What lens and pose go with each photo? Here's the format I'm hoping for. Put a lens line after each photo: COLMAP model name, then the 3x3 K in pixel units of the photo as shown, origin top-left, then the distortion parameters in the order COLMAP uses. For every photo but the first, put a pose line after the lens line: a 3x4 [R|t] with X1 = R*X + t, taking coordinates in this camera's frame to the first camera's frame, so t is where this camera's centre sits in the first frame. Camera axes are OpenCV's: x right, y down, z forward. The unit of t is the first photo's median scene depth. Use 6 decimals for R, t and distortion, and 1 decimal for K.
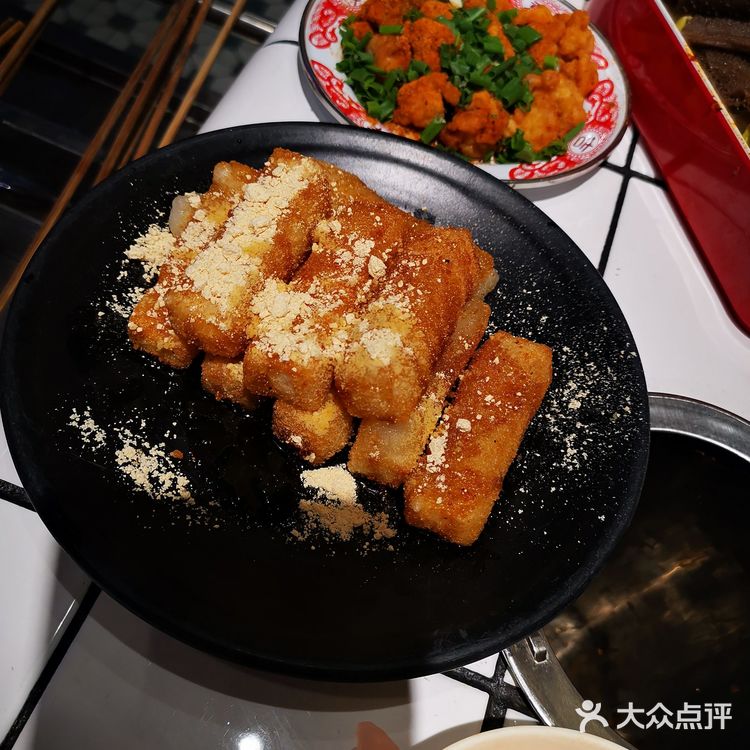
lens RADIAL K [[913.2, 0, 358.8], [0, 913.2, 375.2], [0, 0, 1]] dist [0.029089, -0.031356]
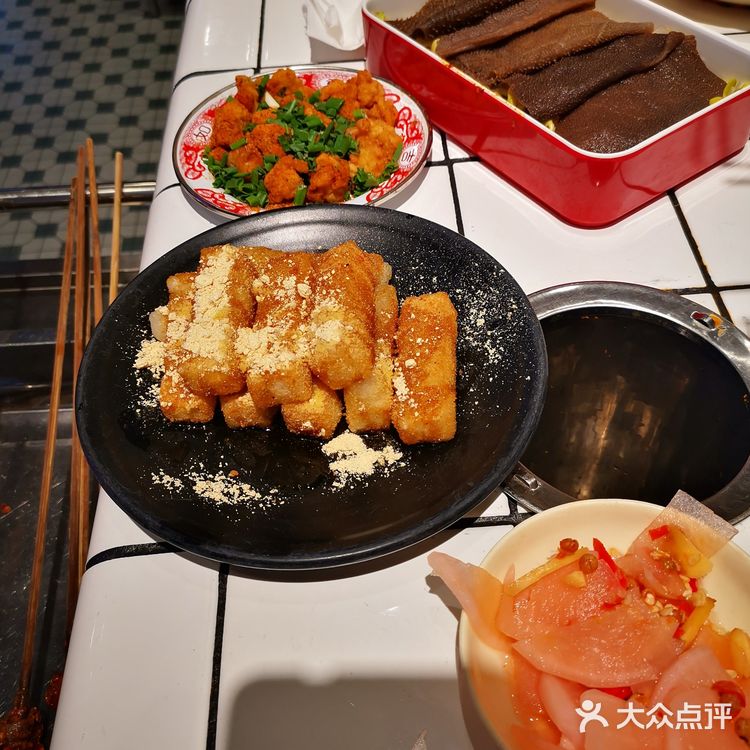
lens RADIAL K [[898.6, 0, 375.0], [0, 898.6, 375.0], [0, 0, 1]] dist [0.055257, -0.014775]
pose [[0.893457, -0.444187, 0.066576, -0.028733], [0.448657, 0.889552, -0.086048, 0.143900], [-0.021001, 0.106750, 0.994064, -0.315859]]
